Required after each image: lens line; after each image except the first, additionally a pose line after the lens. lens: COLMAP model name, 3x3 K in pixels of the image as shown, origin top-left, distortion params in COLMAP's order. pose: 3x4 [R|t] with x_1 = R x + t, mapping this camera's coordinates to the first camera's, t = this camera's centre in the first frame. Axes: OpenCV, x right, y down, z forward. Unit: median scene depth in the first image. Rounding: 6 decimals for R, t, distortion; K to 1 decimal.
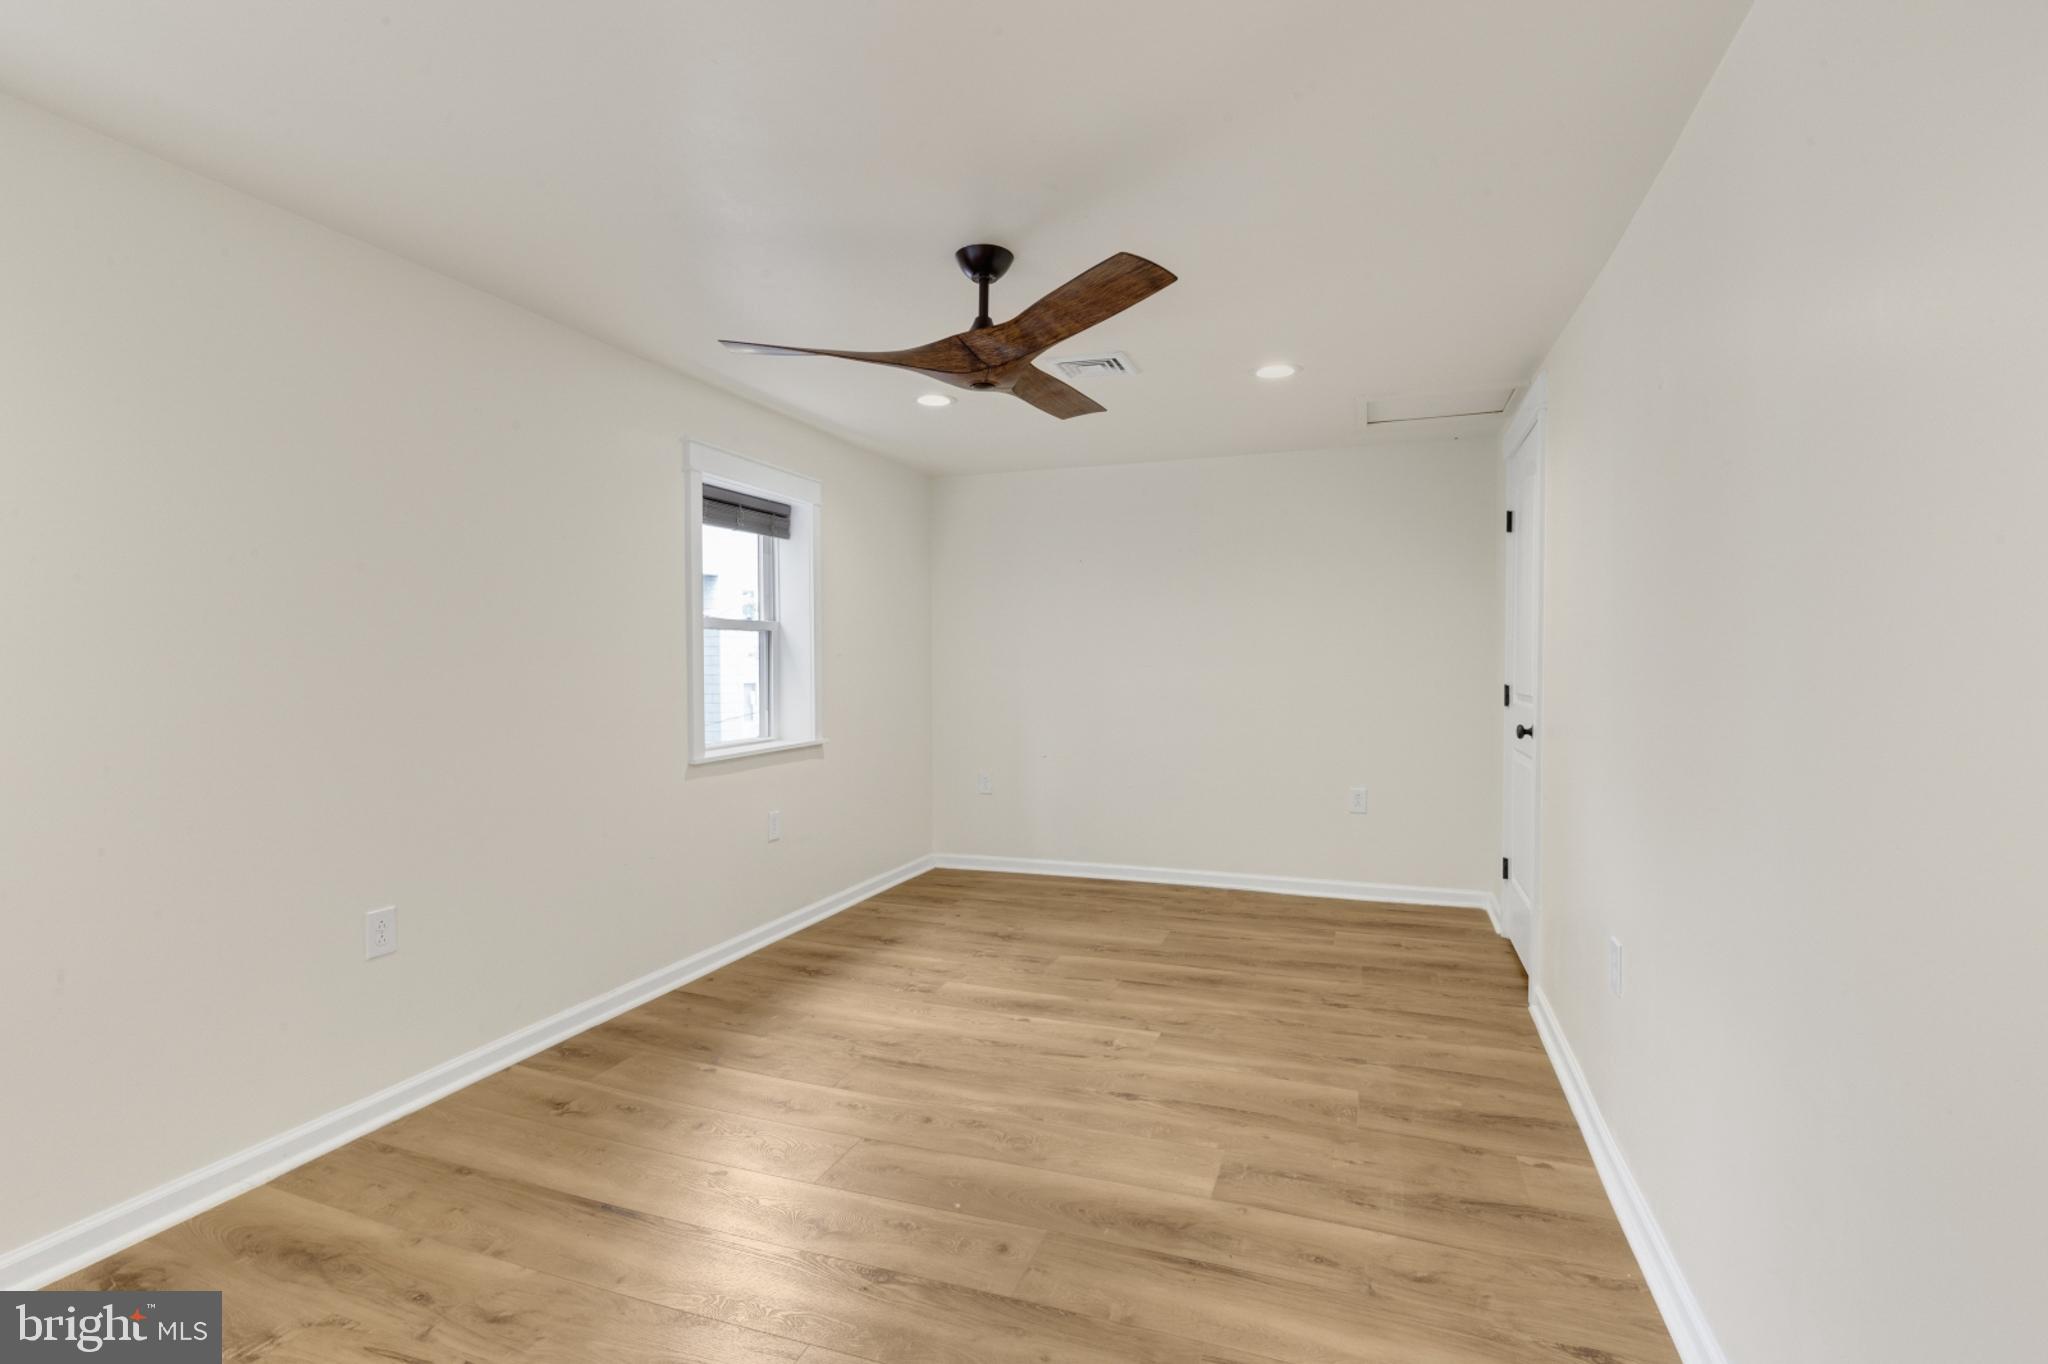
lens RADIAL K [[922.9, 0, 1024.0], [0, 922.9, 682.0], [0, 0, 1]] dist [0.000825, -0.000041]
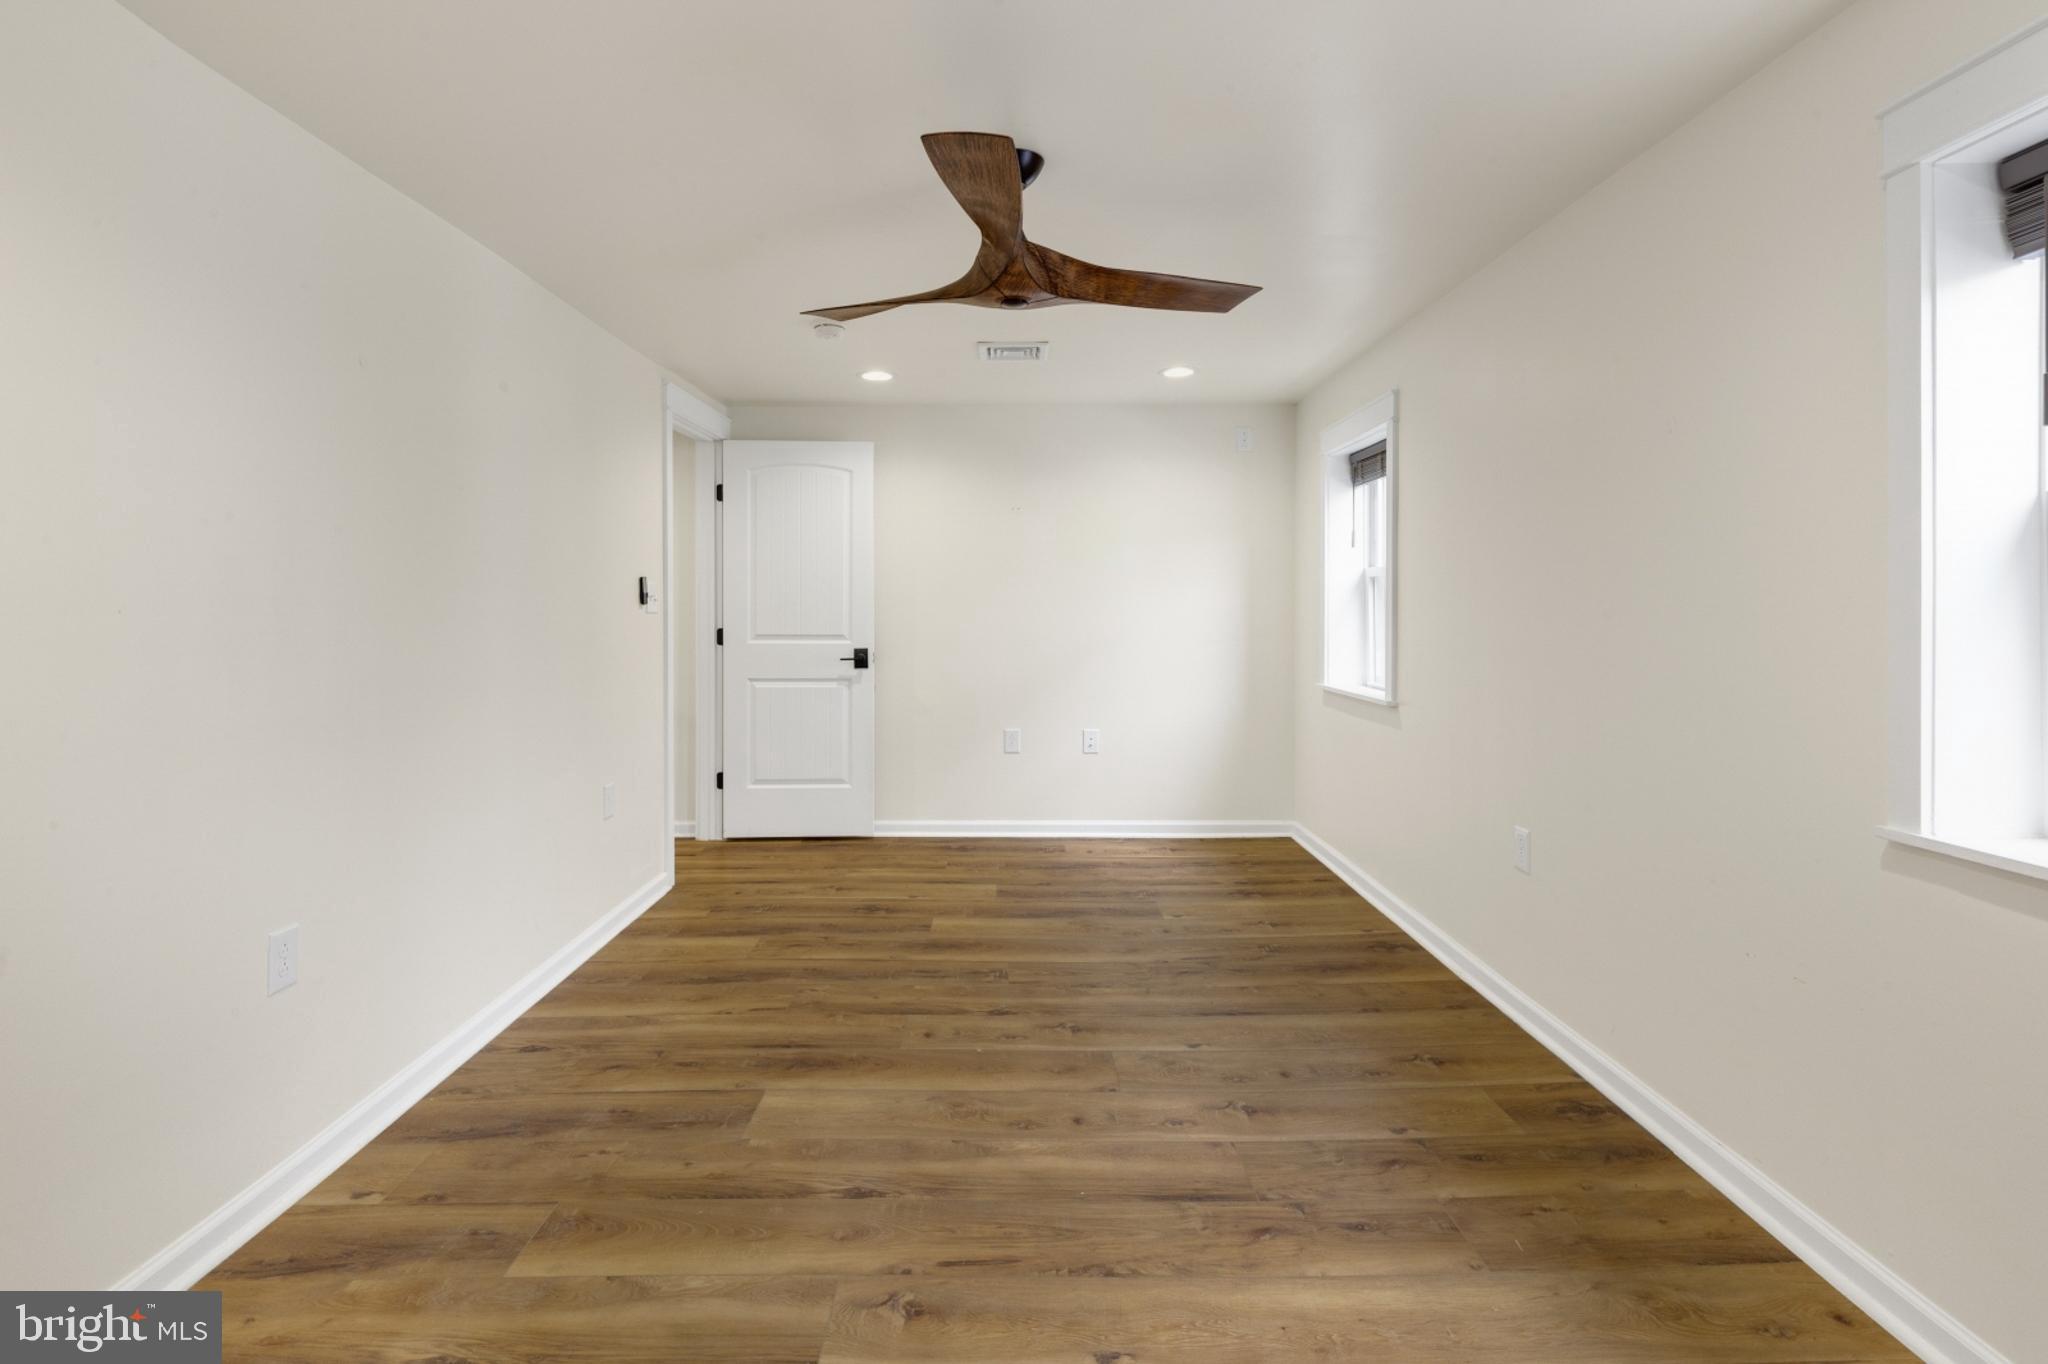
lens RADIAL K [[964.1, 0, 1020.2], [0, 964.1, 654.2], [0, 0, 1]] dist [0.002235, -0.000134]
pose [[-0.933152, 0.020008, -0.358924, 0.269063], [-0.005608, 0.997518, 0.070187, -0.039285], [0.359438, 0.067507, -0.930724, 1.793701]]
